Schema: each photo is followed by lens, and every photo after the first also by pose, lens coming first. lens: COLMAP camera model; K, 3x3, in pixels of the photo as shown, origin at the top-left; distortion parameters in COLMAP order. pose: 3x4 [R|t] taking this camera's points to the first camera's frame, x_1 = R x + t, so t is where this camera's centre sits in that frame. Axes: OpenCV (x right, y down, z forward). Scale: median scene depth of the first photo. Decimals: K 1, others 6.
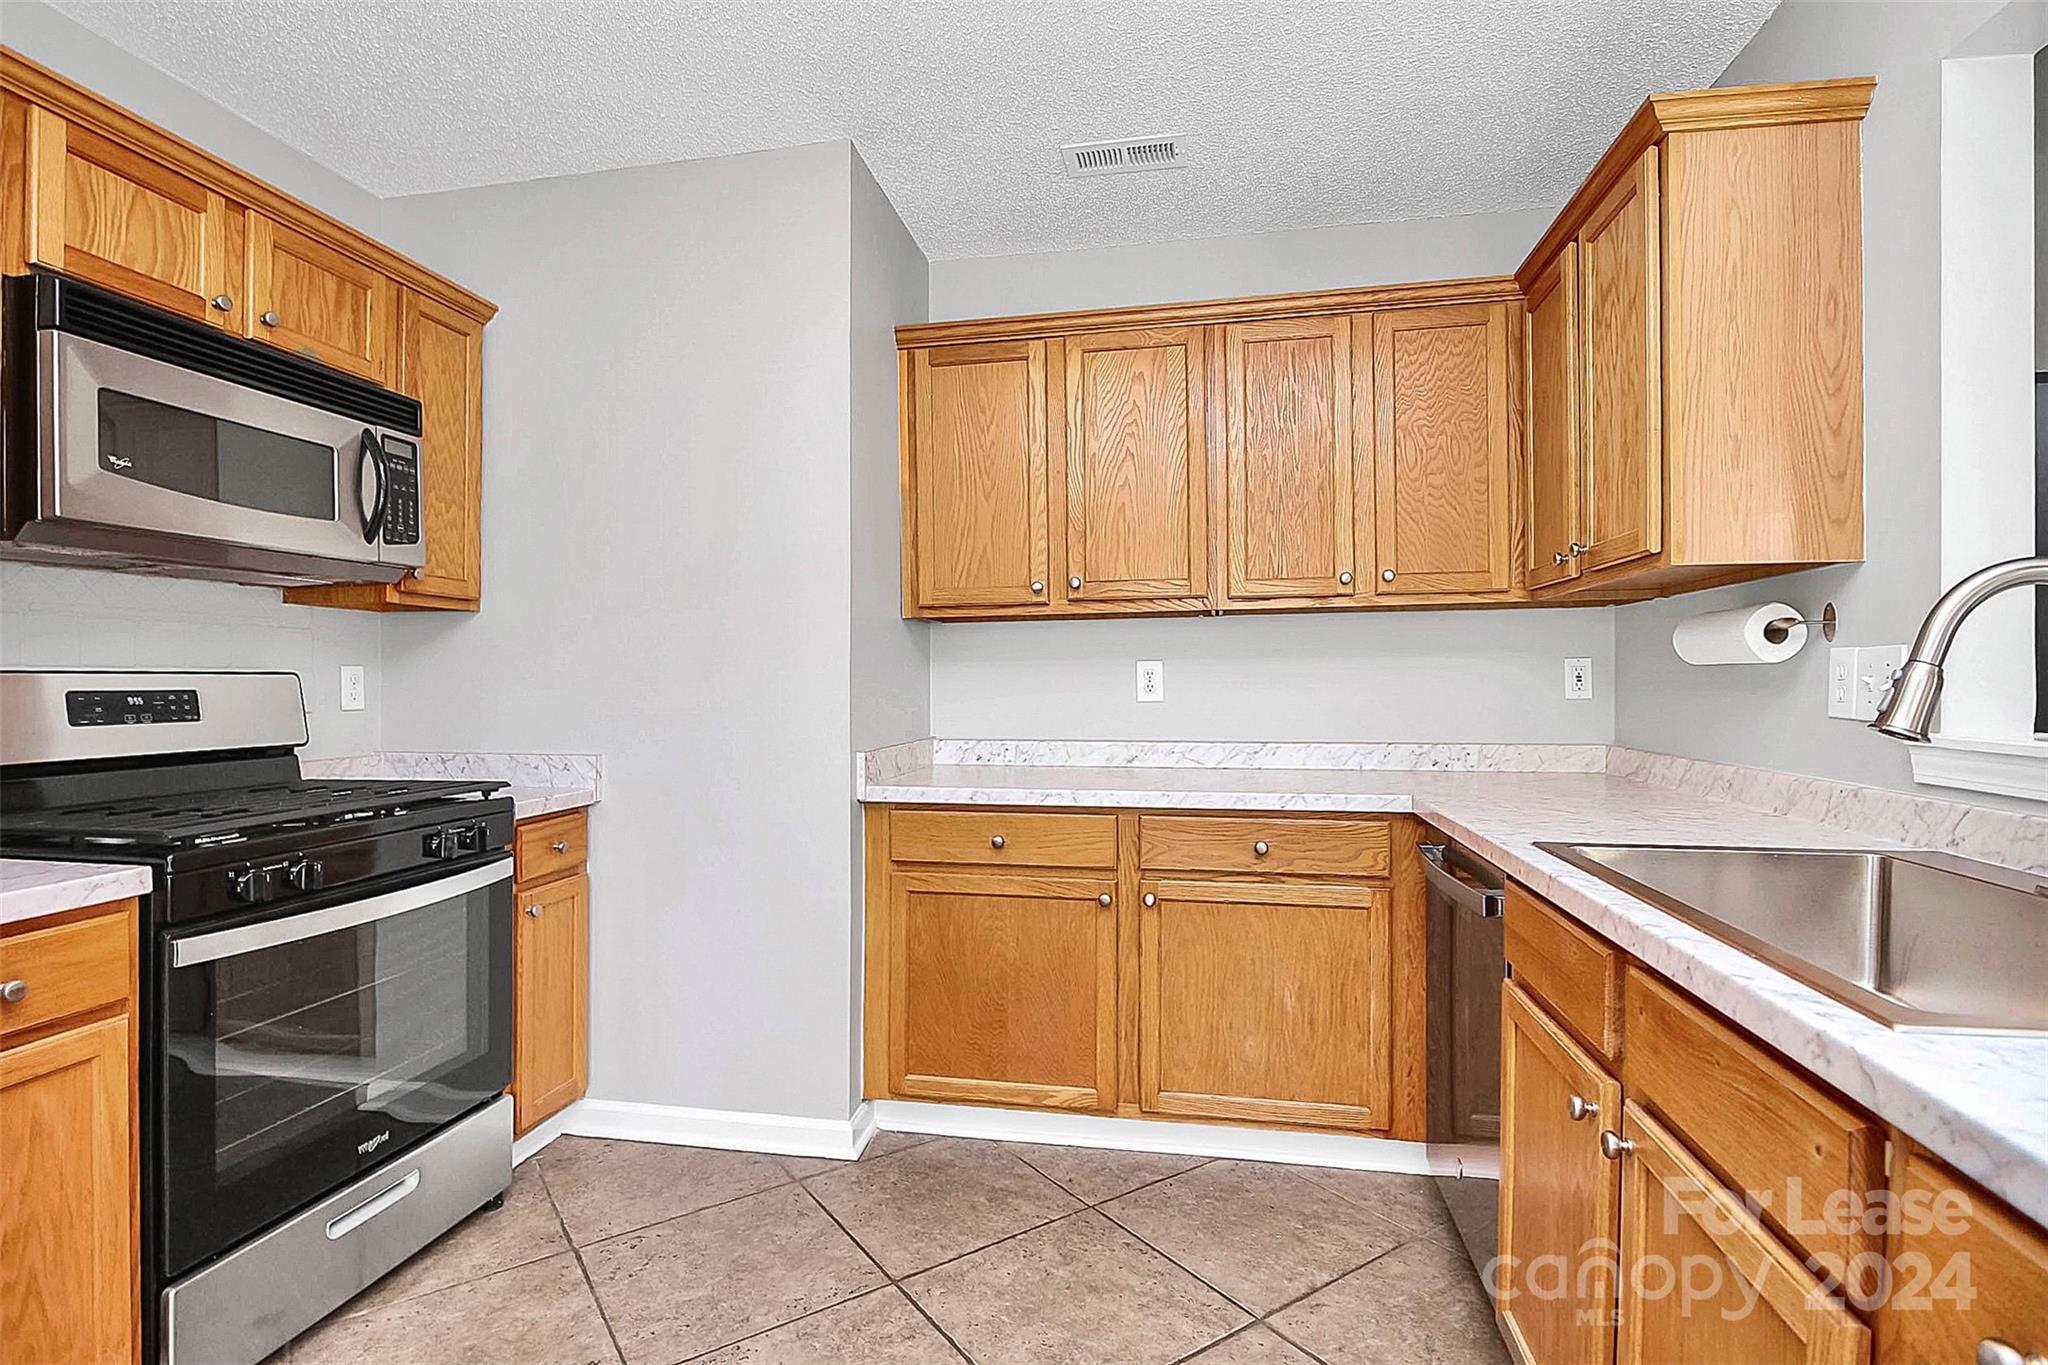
lens RADIAL K [[1002.6, 0, 1014.3], [0, 1002.6, 704.0], [0, 0, 1]] dist [-0.007444, -0.002144]
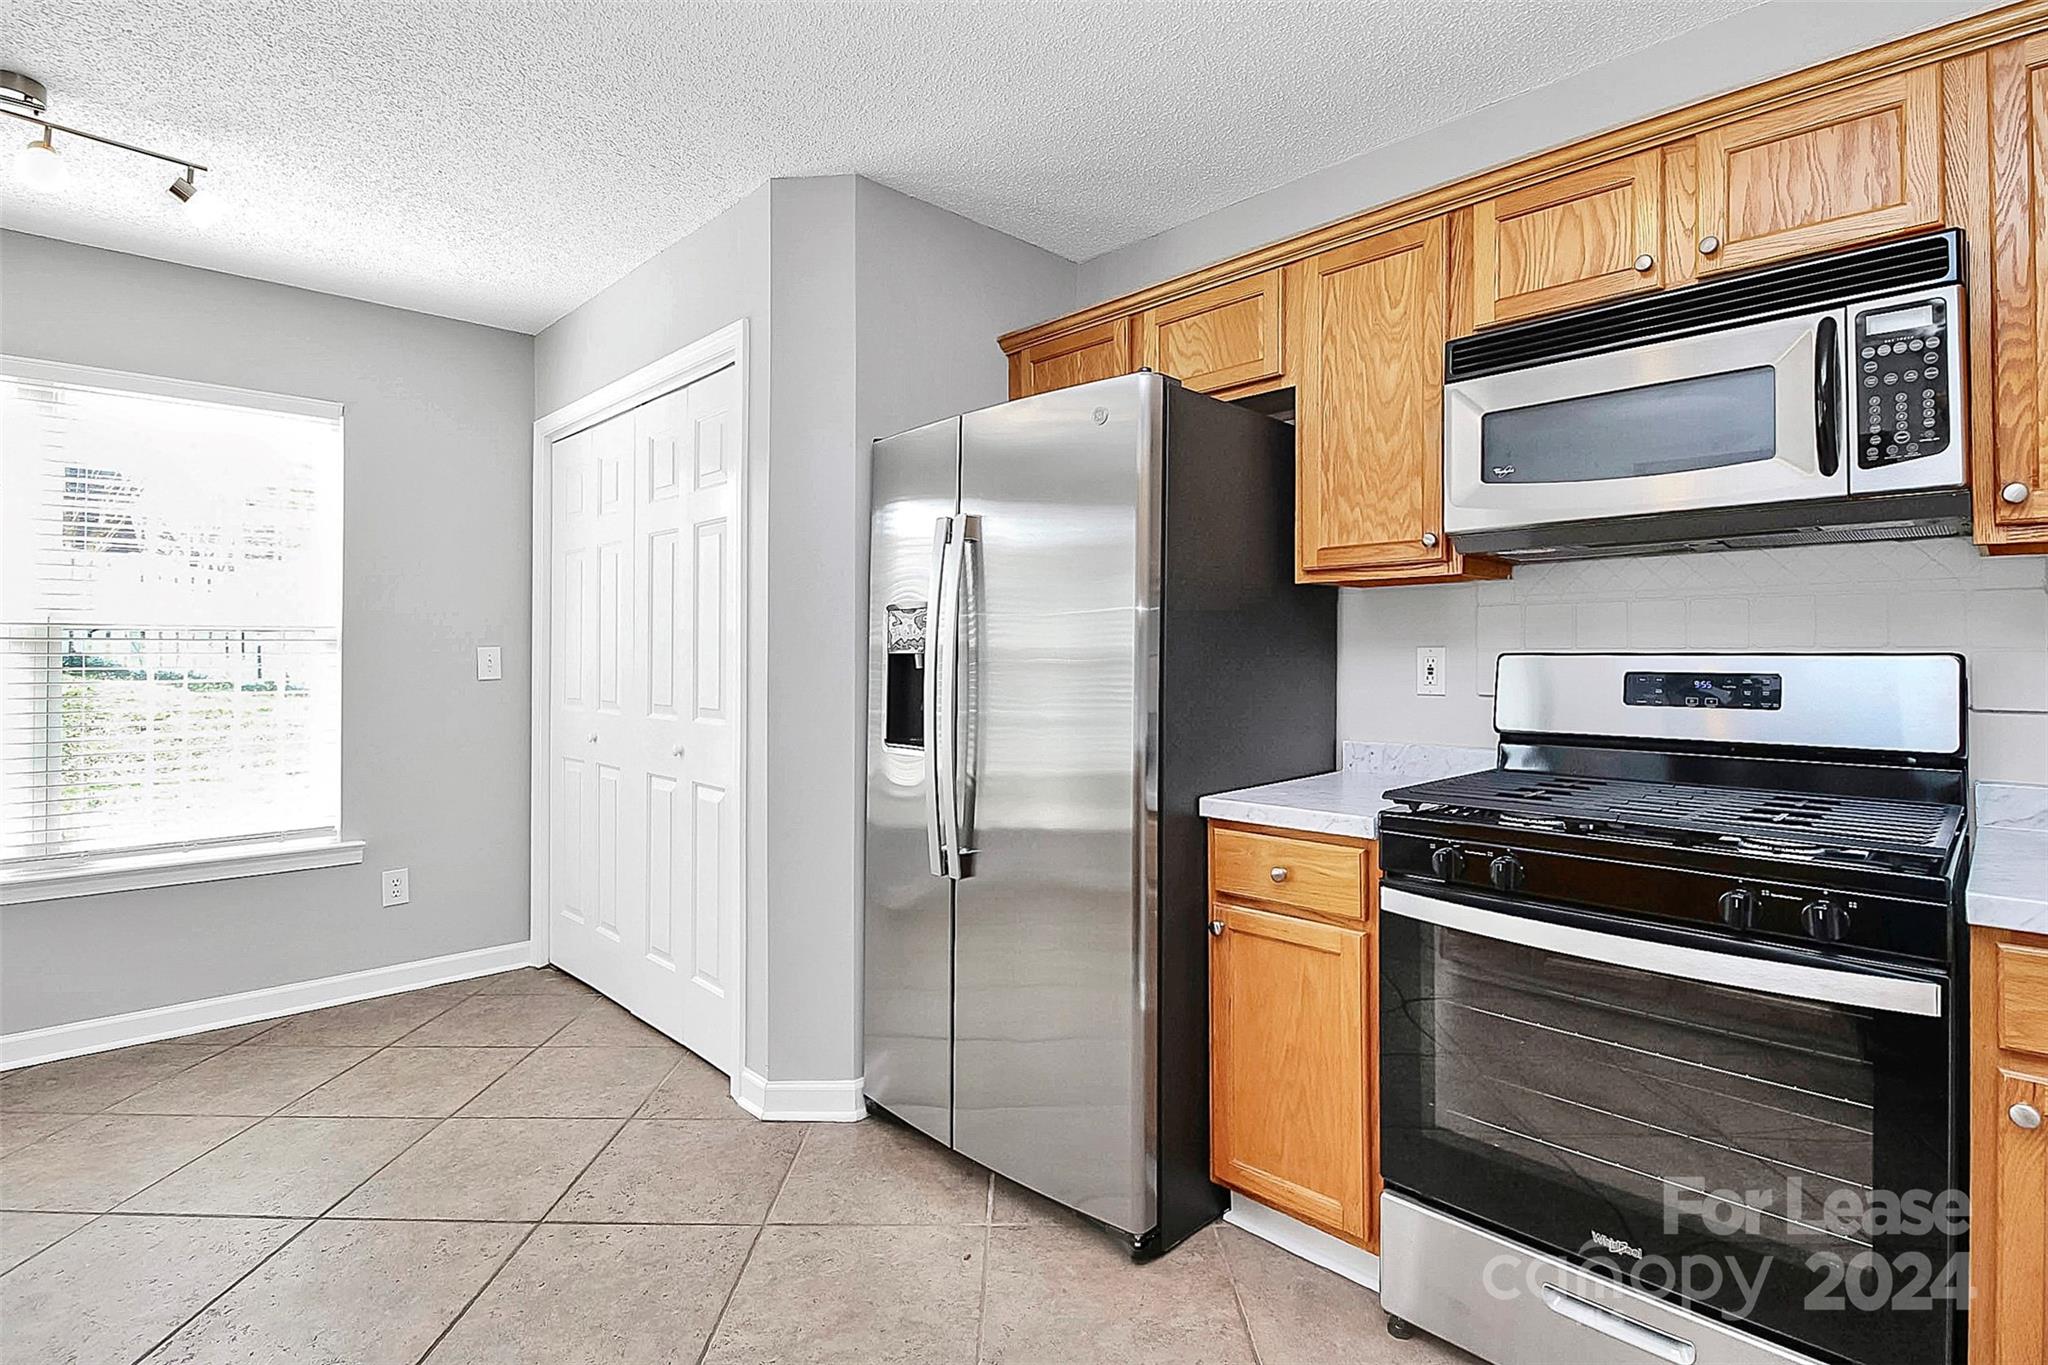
lens RADIAL K [[944.5, 0, 1028.6], [0, 944.5, 627.3], [0, 0, 1]] dist [-0.022186, -0.000534]
pose [[-0.553806, -0.020199, -0.832401, 0.211631], [-0.016865, 0.999773, -0.013040, -0.030751], [0.832475, 0.006817, -0.554020, 0.831964]]
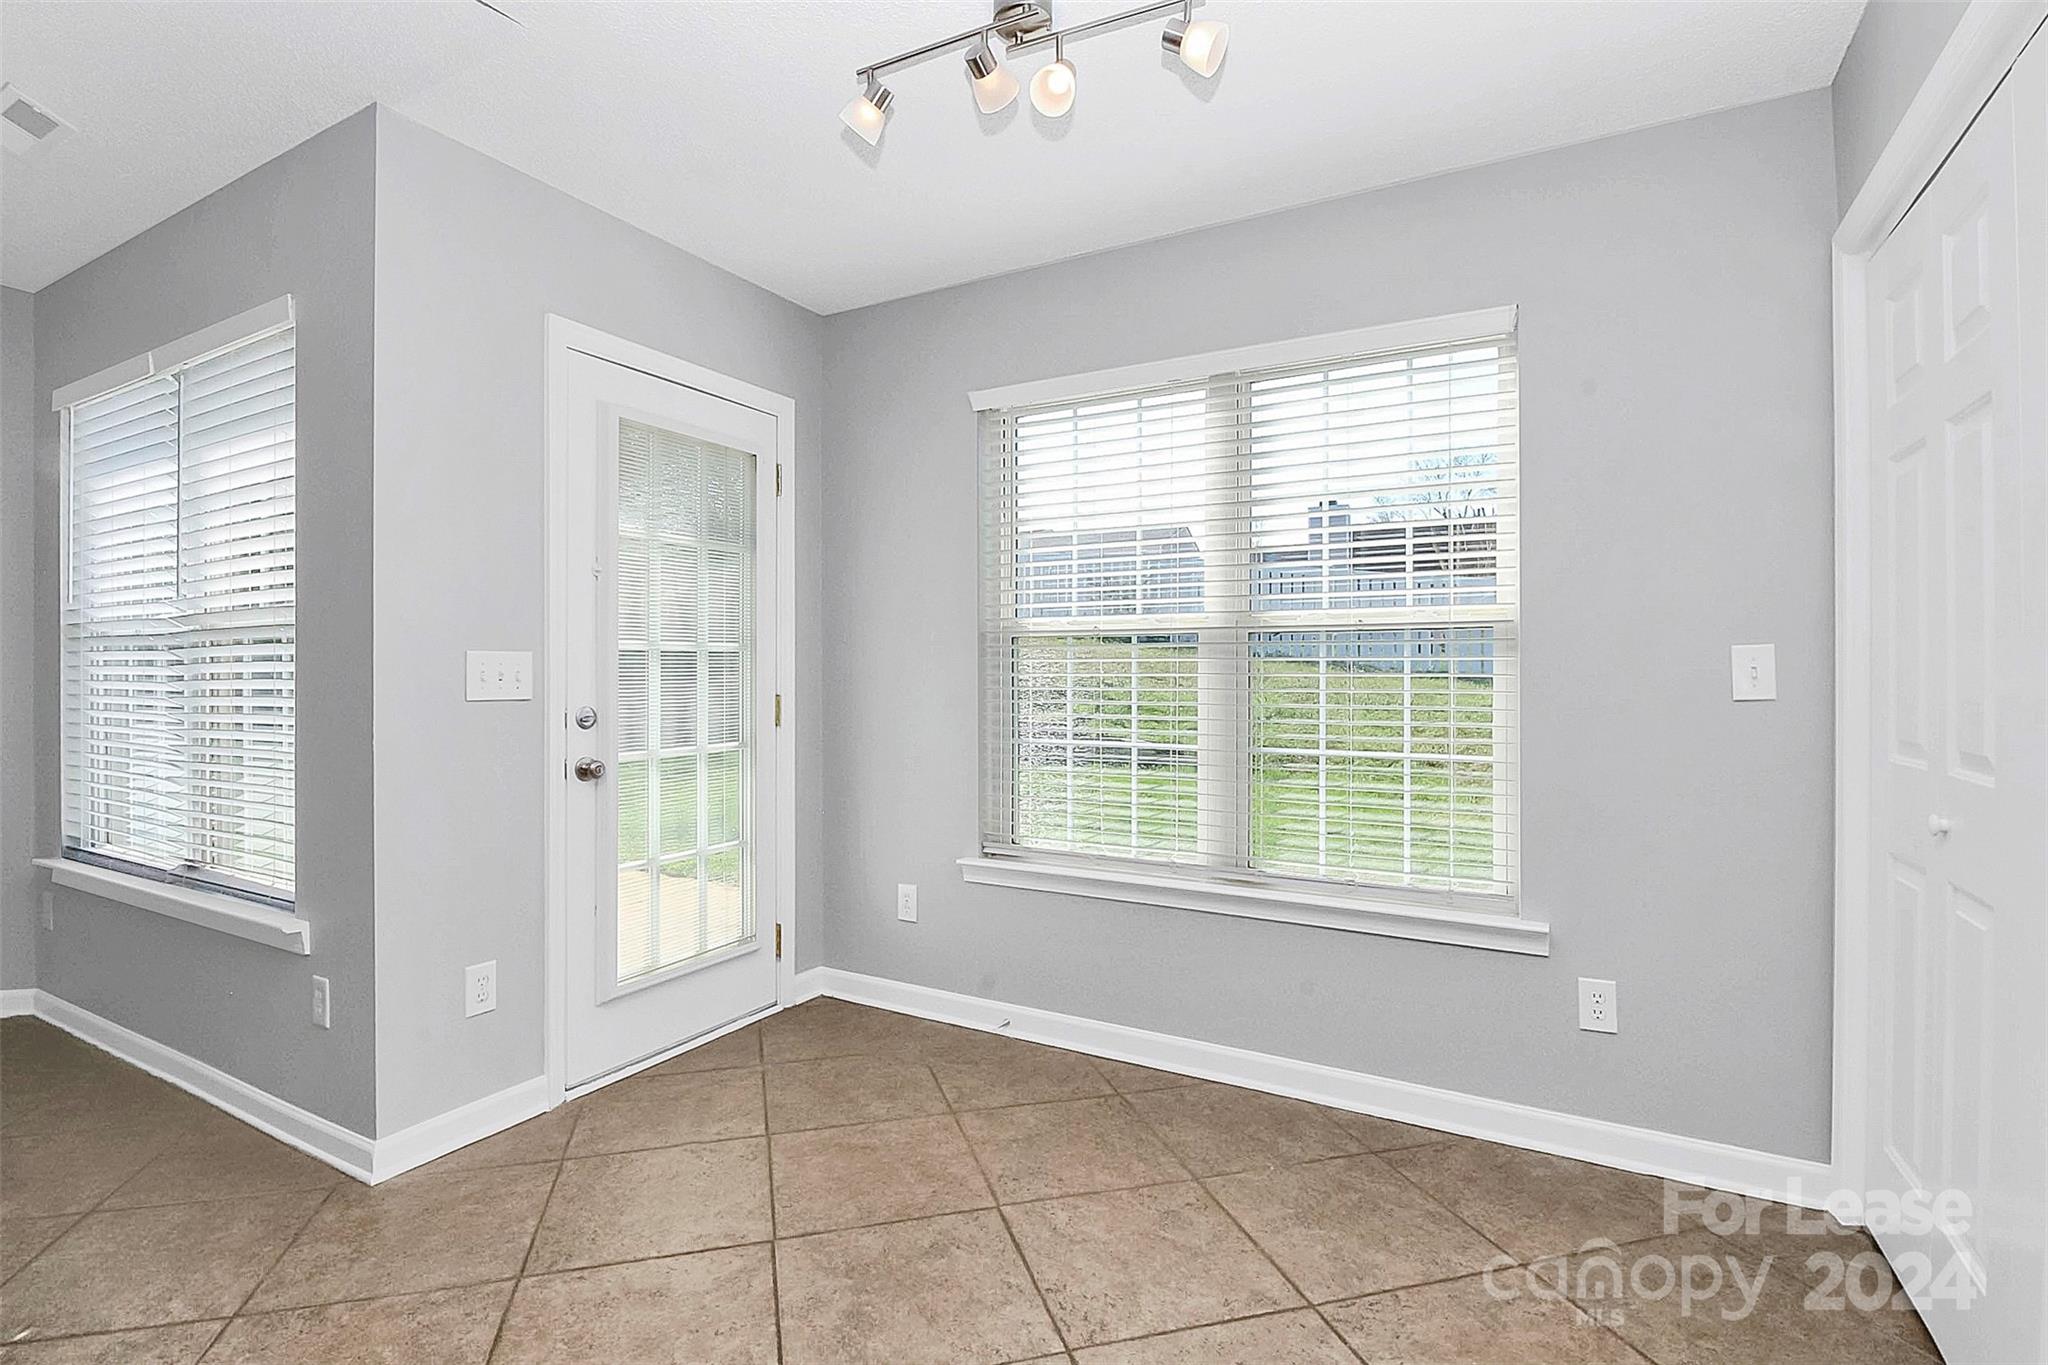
lens RADIAL K [[998.4, 0, 1026.0], [0, 998.4, 673.1], [0, 0, 1]] dist [-0.002263, -0.000197]
pose [[-0.950528, -0.004130, 0.310612, -0.221416], [0.006899, 0.999384, 0.034403, -0.013331], [-0.310563, 0.034844, -0.949914, 0.359099]]
